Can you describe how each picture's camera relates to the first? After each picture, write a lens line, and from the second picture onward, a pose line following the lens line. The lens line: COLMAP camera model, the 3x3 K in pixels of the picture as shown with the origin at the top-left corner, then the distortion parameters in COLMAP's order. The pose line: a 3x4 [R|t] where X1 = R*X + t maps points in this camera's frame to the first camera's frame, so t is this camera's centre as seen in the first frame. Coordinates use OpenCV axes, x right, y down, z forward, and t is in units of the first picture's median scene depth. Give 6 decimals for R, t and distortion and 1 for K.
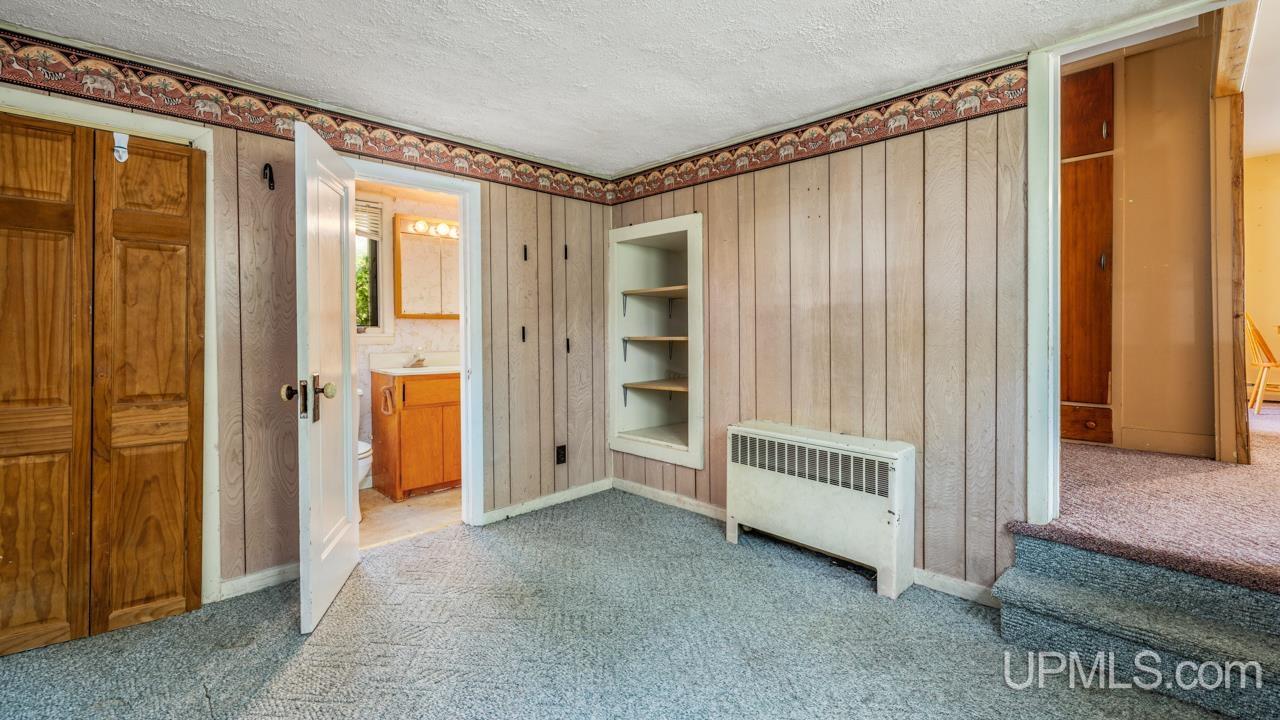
lens RADIAL K [[543.4, 0, 656.4], [0, 543.4, 335.0], [0, 0, 1]] dist [0.000608, -0.000393]
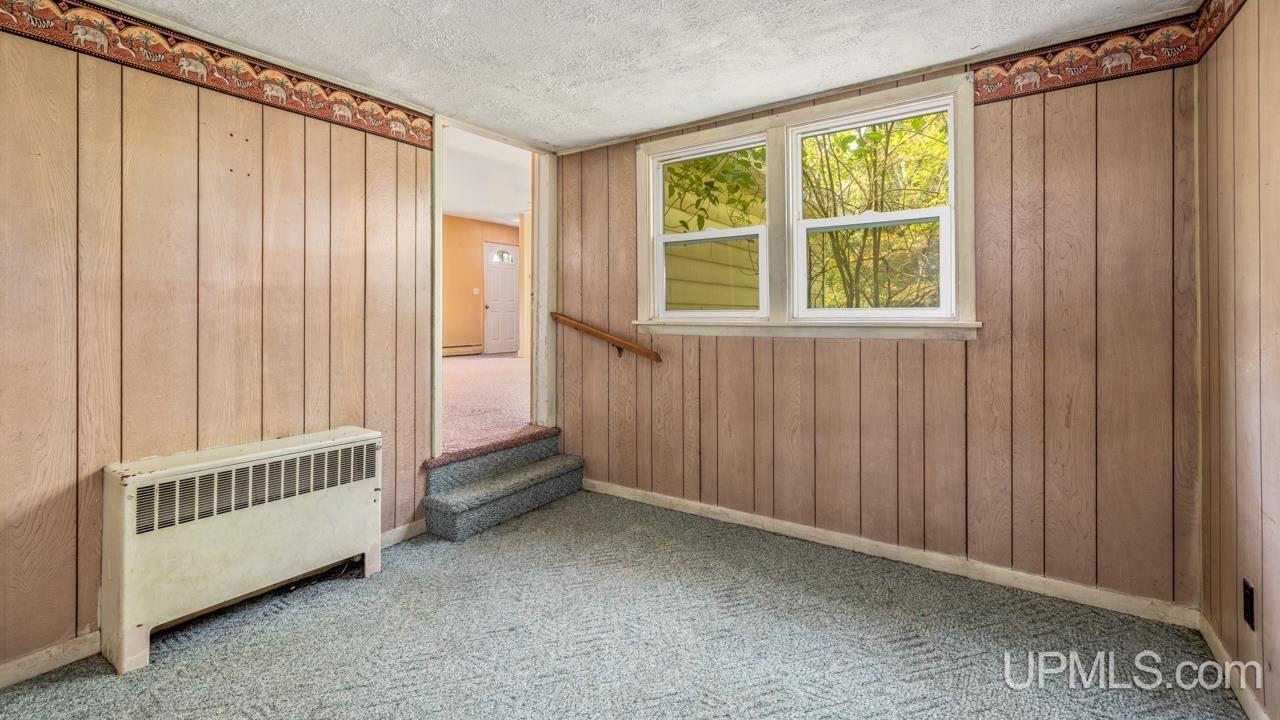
lens RADIAL K [[543.4, 0, 644.9], [0, 543.4, 306.3], [0, 0, 1]] dist [0.000608, -0.000393]
pose [[-0.181488, 0.013900, 0.983295, -0.639209], [0.018501, 0.999771, -0.010718, -0.005613], [-0.983219, 0.016247, -0.181704, 0.620808]]
